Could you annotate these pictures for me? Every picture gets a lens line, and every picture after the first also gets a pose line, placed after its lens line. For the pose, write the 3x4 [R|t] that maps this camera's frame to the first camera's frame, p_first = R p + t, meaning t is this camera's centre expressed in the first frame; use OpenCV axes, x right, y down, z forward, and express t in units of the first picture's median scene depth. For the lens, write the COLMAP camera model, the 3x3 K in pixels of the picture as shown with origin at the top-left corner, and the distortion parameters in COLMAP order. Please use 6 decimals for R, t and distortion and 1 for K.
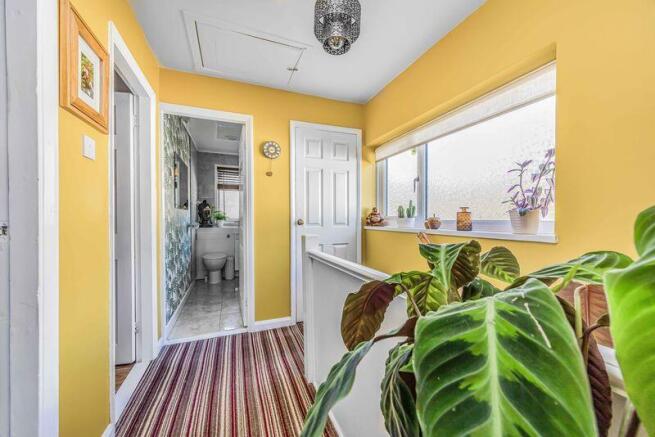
lens RADIAL K [[256.8, 0, 329.5], [0, 256.8, 219.9], [0, 0, 1]] dist [0.001337, 0.000110]
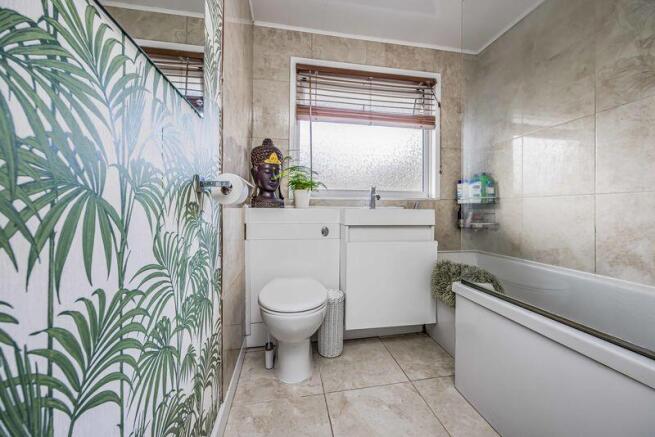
lens RADIAL K [[256.8, 0, 328.8], [0, 256.8, 214.5], [0, 0, 1]] dist [0.001337, 0.000110]
pose [[0.981604, 0.016516, -0.190214, -0.309654], [-0.016227, 0.999864, 0.003073, 0.037431], [0.190239, 0.000070, 0.981738, 0.617335]]
